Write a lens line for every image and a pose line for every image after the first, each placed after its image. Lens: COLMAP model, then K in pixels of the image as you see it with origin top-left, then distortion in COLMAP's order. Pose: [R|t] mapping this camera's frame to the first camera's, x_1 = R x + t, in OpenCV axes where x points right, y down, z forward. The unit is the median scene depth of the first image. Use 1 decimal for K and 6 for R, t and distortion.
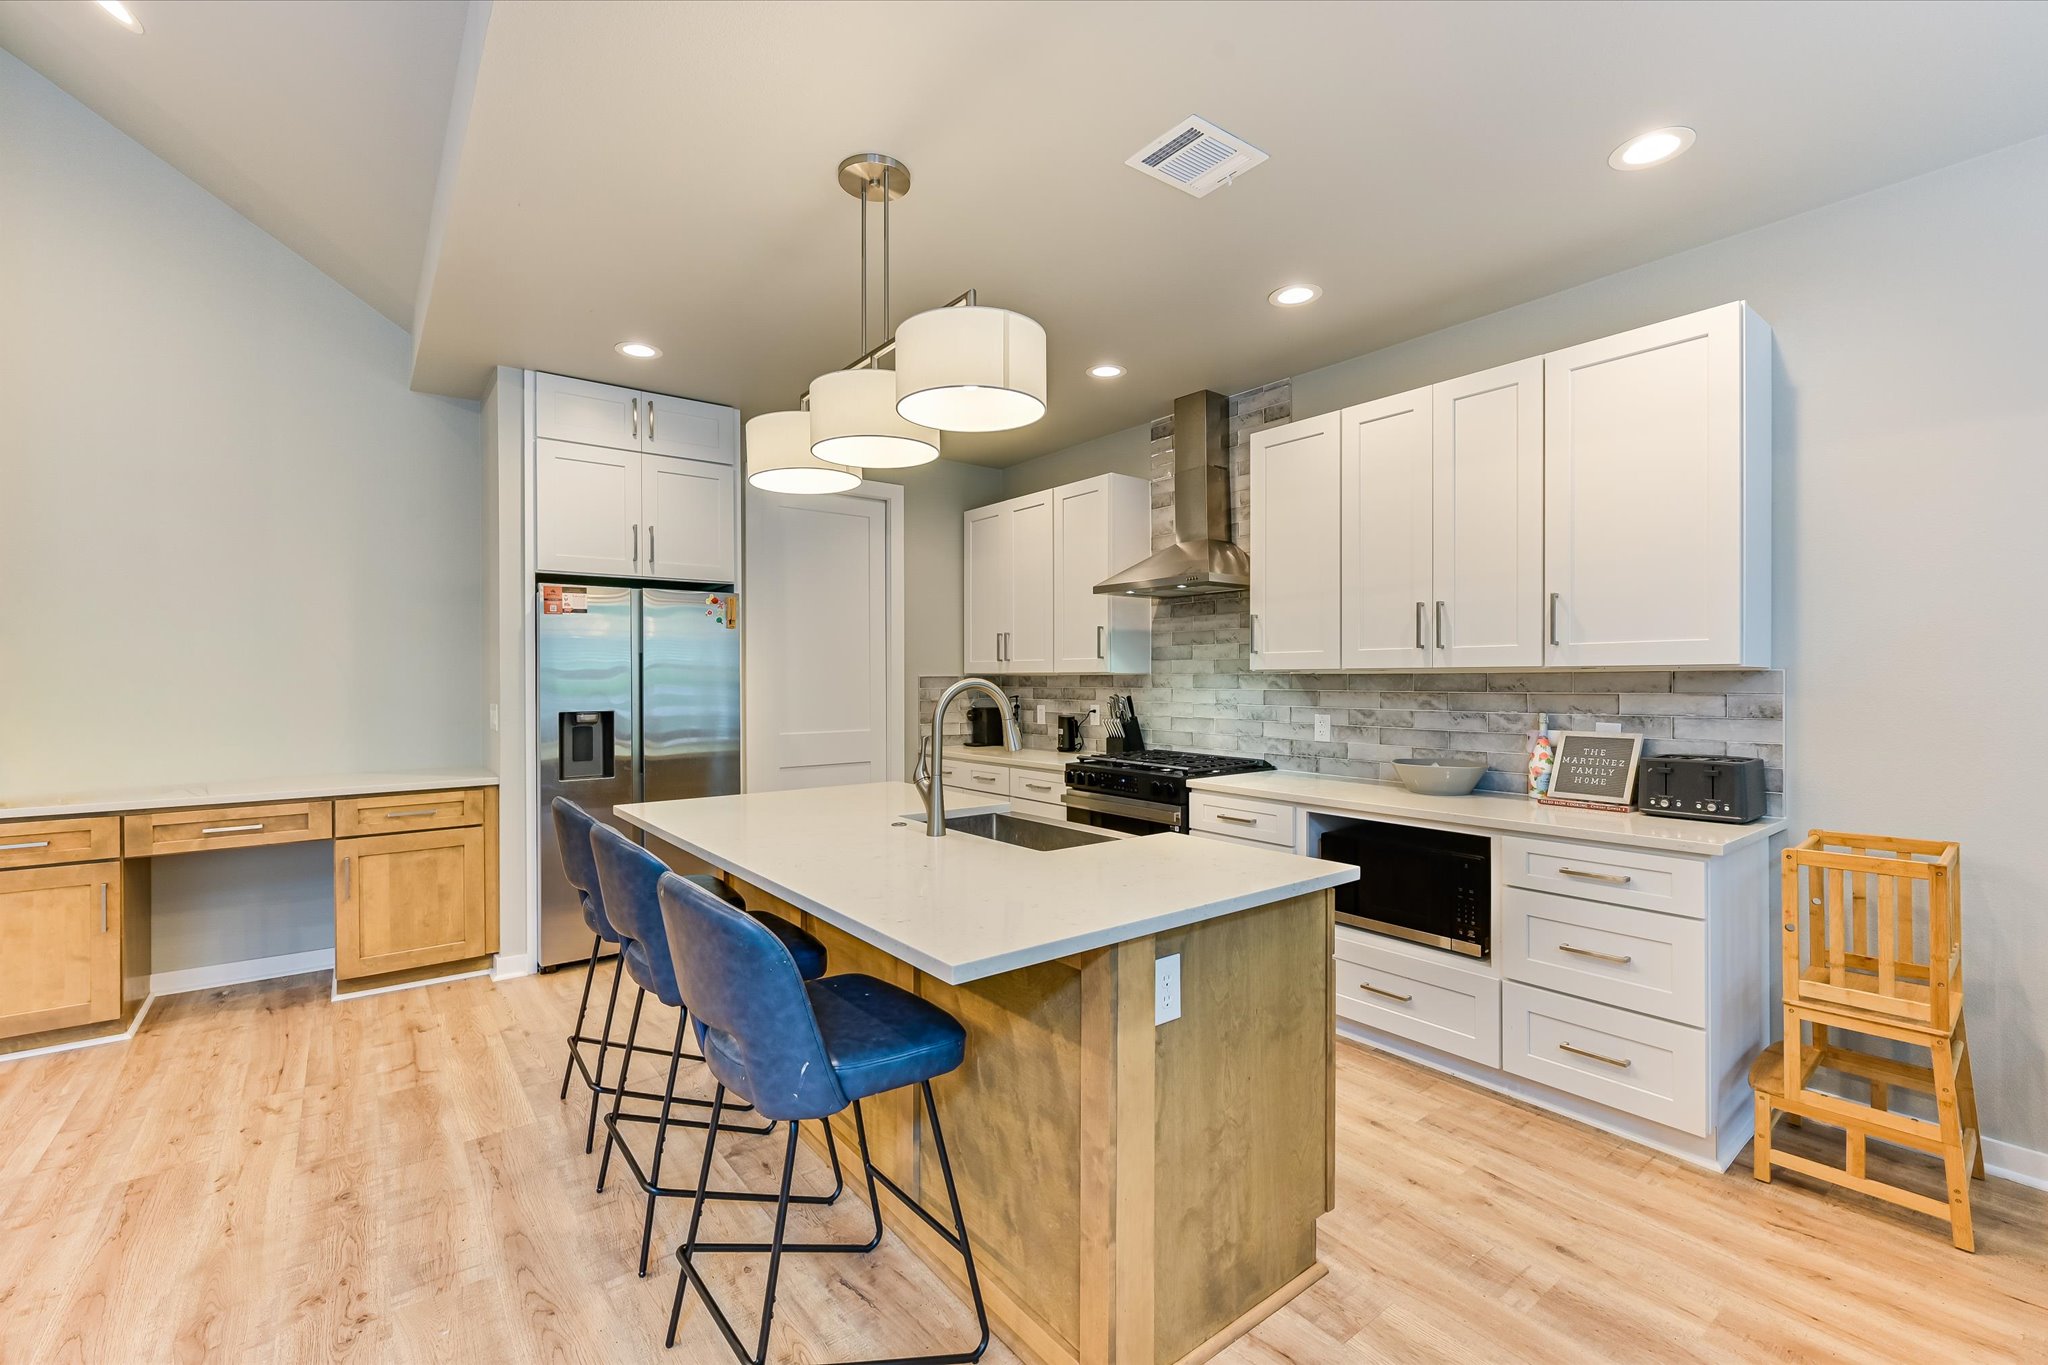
lens RADIAL K [[875.8, 0, 1022.5], [0, 875.8, 674.0], [0, 0, 1]] dist [0.000429, 0.000138]
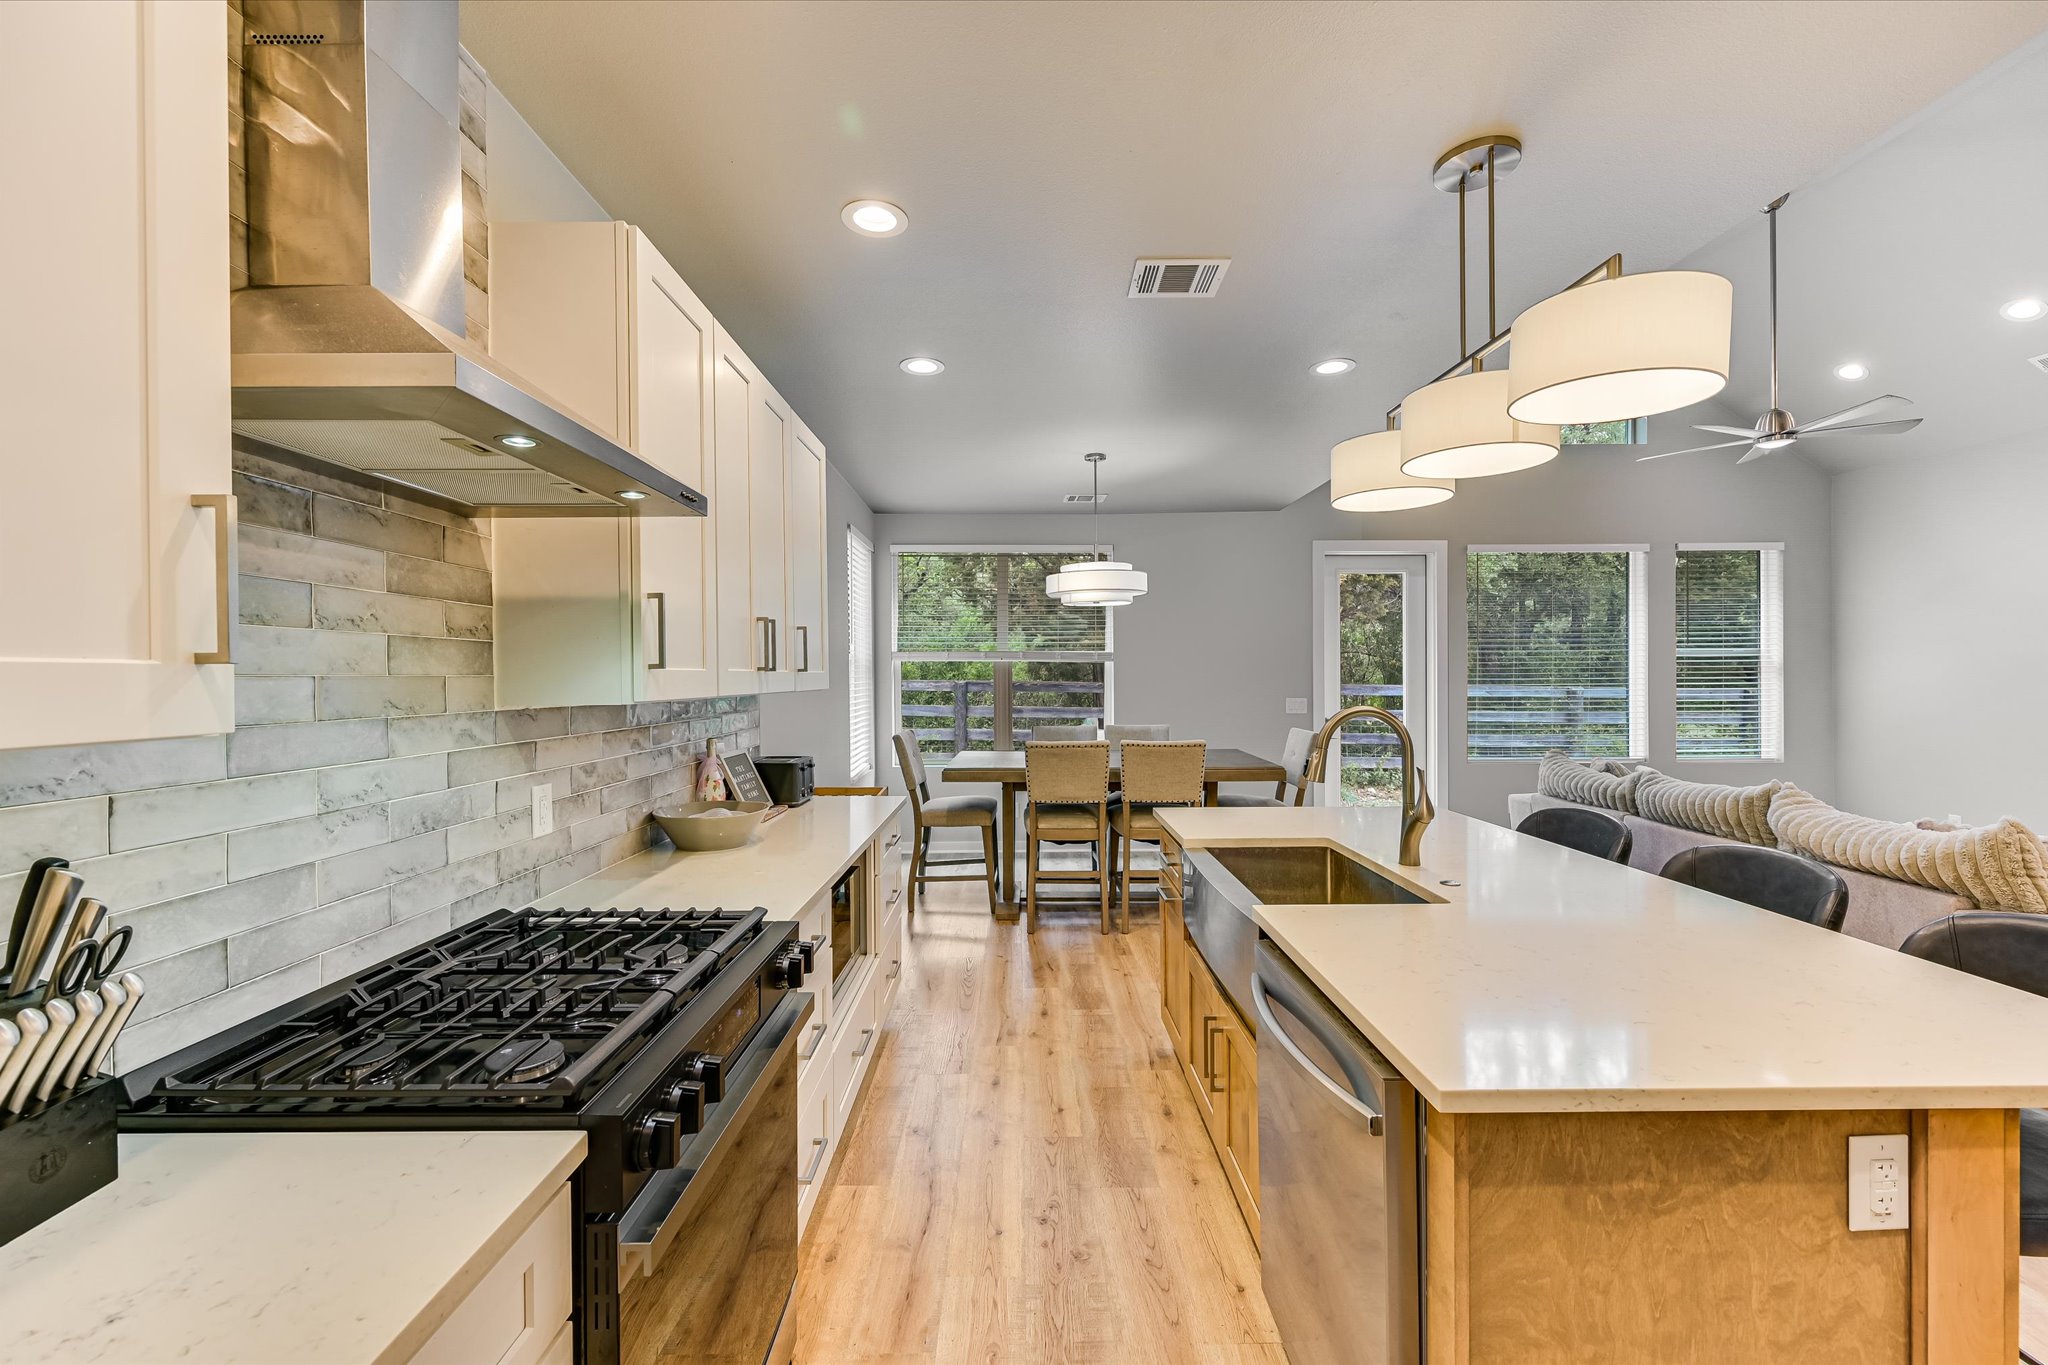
lens RADIAL K [[774.1, 0, 1056.0], [0, 774.1, 669.6], [0, 0, 1]] dist [-0.003584, 0.000263]
pose [[-0.809531, 0.012345, 0.586948, -0.199878], [0.004869, 0.999886, -0.014314, -0.016448], [-0.587058, -0.008730, -0.809498, 1.308860]]
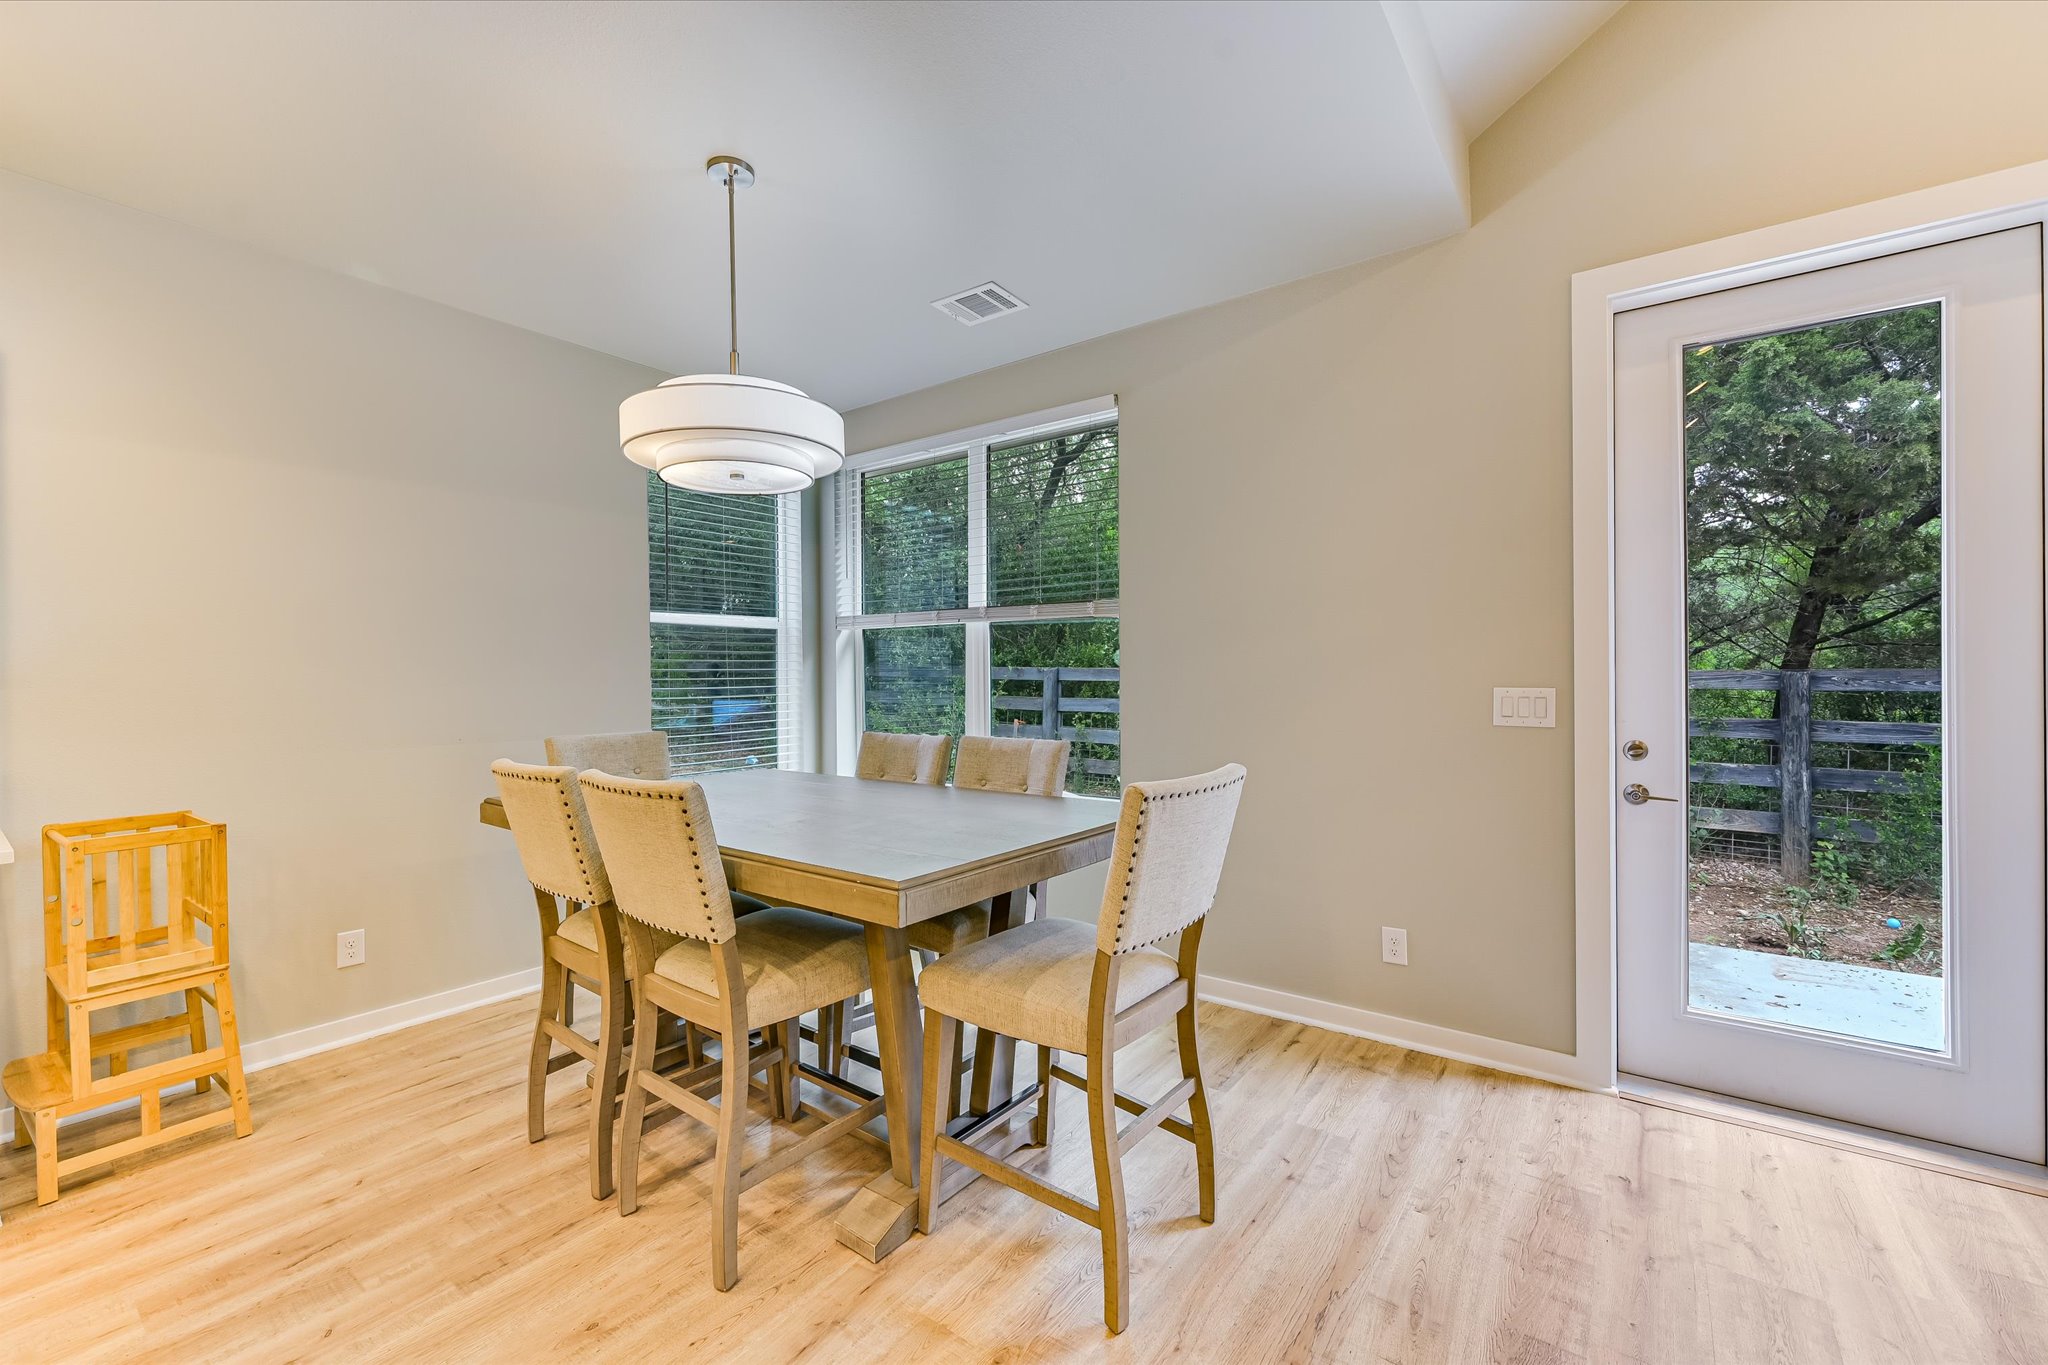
lens RADIAL K [[844.1, 0, 1027.5], [0, 844.1, 680.0], [0, 0, 1]] dist [-0.000359, 0.000114]
pose [[-0.275992, 0.002093, 0.961158, -0.199070], [0.005146, 0.999987, -0.000700, 0.017983], [-0.961146, 0.004753, -0.275999, 0.158117]]
